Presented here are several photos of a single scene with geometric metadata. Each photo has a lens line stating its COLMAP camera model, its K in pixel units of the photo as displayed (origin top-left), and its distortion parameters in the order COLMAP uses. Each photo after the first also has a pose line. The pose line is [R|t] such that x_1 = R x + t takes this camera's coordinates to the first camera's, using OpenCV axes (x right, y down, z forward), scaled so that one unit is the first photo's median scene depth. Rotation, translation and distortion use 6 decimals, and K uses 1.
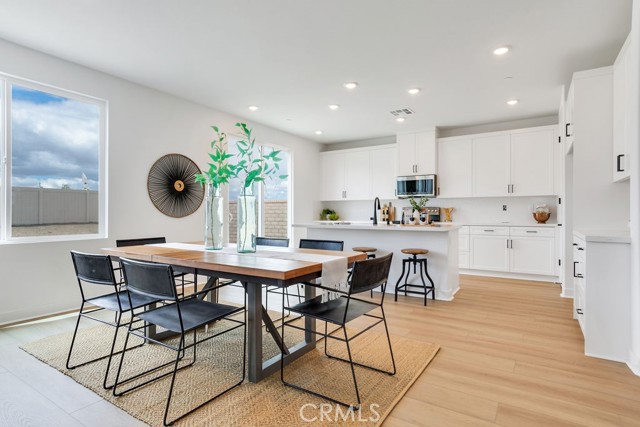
lens RADIAL K [[343.0, 0, 321.0], [0, 343.0, 212.9], [0, 0, 1]] dist [-0.005676, -0.001186]
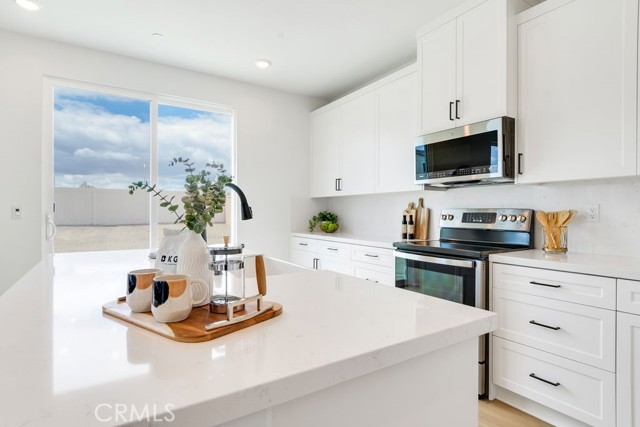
lens RADIAL K [[343.0, 0, 319.9], [0, 343.0, 212.8], [0, 0, 1]] dist [-0.005676, -0.001186]
pose [[0.908298, 0.002122, -0.418319, 0.321145], [-0.000179, 0.999989, 0.004685, -0.015961], [0.418324, -0.004181, 0.908288, 0.632426]]
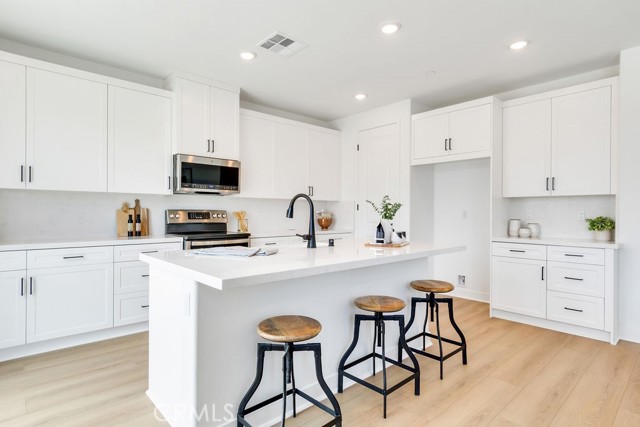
lens RADIAL K [[343.0, 0, 323.2], [0, 343.0, 209.8], [0, 0, 1]] dist [-0.005676, -0.001186]
pose [[0.250698, 0.010682, 0.968006, -0.270486], [-0.007732, 0.999929, -0.009032, -0.015137], [-0.968034, -0.005220, 0.250763, 0.713491]]
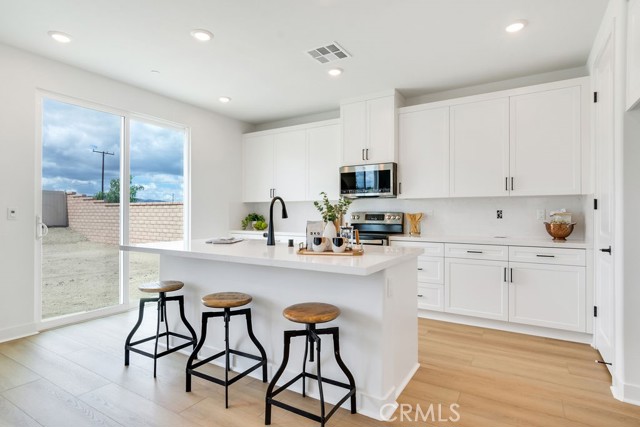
lens RADIAL K [[326.6, 0, 334.4], [0, 326.6, 211.9], [0, 0, 1]] dist [-0.002804, -0.000378]
pose [[0.999425, 0.001455, 0.033889, 0.208434], [-0.001324, 0.999992, -0.003866, -0.016432], [-0.033894, 0.003819, 0.999418, 0.403188]]
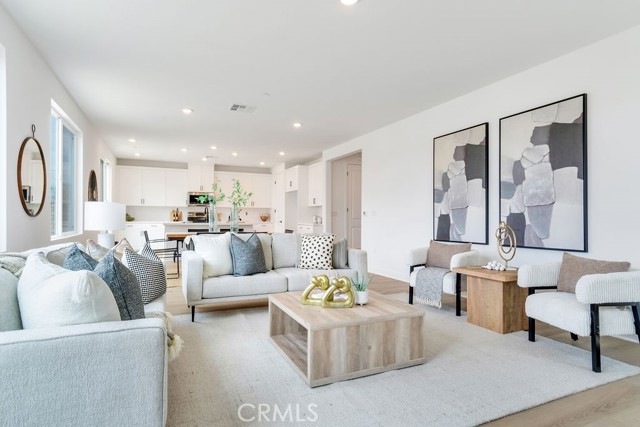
lens RADIAL K [[343.0, 0, 323.6], [0, 343.0, 215.8], [0, 0, 1]] dist [-0.005676, -0.001186]
pose [[0.528873, 0.008012, 0.848663, -0.836013], [-0.009767, 0.999947, -0.003353, -0.000457], [-0.848645, -0.006516, 0.528923, -0.348100]]
